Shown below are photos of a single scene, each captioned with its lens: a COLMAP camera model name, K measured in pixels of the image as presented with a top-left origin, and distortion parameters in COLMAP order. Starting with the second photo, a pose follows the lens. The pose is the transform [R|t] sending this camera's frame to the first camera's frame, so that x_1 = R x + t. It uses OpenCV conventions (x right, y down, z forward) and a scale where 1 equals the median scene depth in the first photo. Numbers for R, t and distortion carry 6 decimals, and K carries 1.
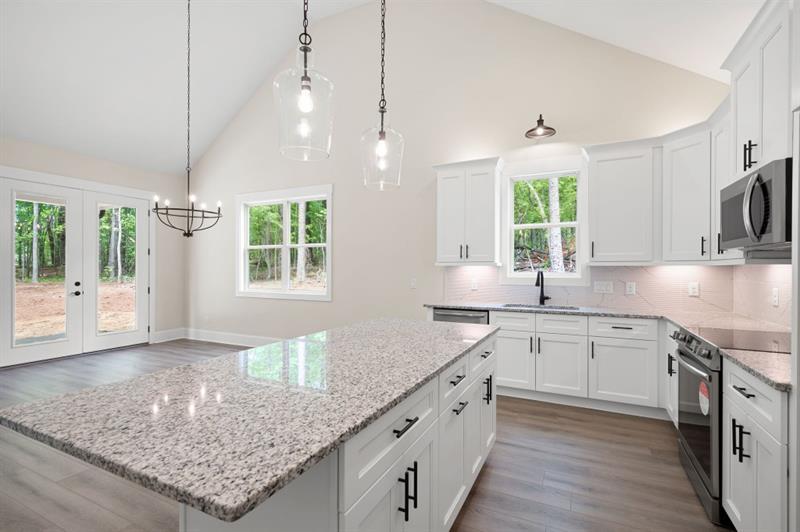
lens RADIAL K [[372.3, 0, 403.1], [0, 372.3, 267.4], [0, 0, 1]] dist [0.000455, -0.000270]
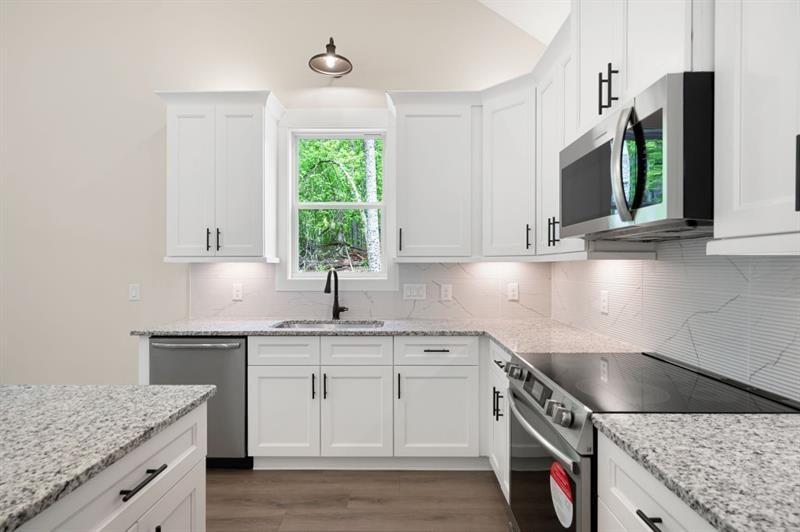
lens RADIAL K [[405.7, 0, 405.1], [0, 405.7, 268.1], [0, 0, 1]] dist [0.001444, -0.000431]
pose [[0.898789, -0.004238, 0.438360, 0.191308], [0.001776, 0.999980, 0.006026, 0.001752], [-0.438377, -0.004638, 0.898779, 0.323808]]
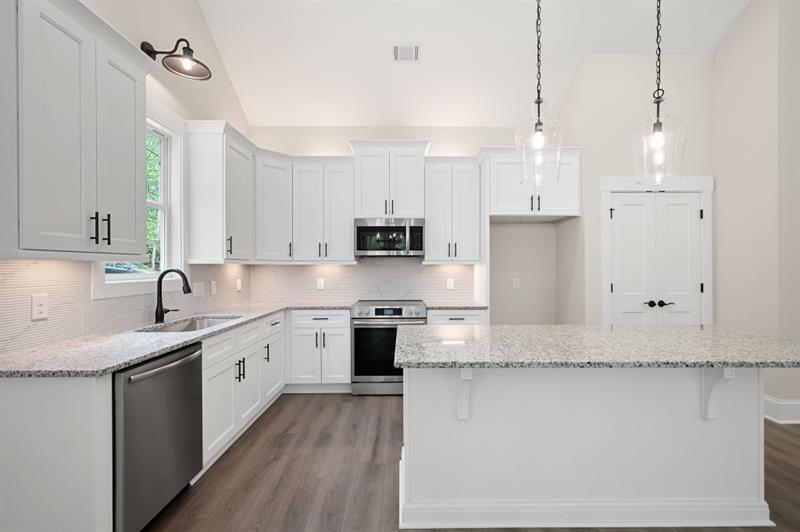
lens RADIAL K [[355.9, 0, 402.4], [0, 355.9, 268.7], [0, 0, 1]] dist [0.001545, 0.000014]
pose [[-0.440030, -0.006412, 0.897960, -0.445760], [-0.003258, 0.999979, 0.005544, 0.001065], [-0.897977, -0.000486, -0.440041, 1.070606]]
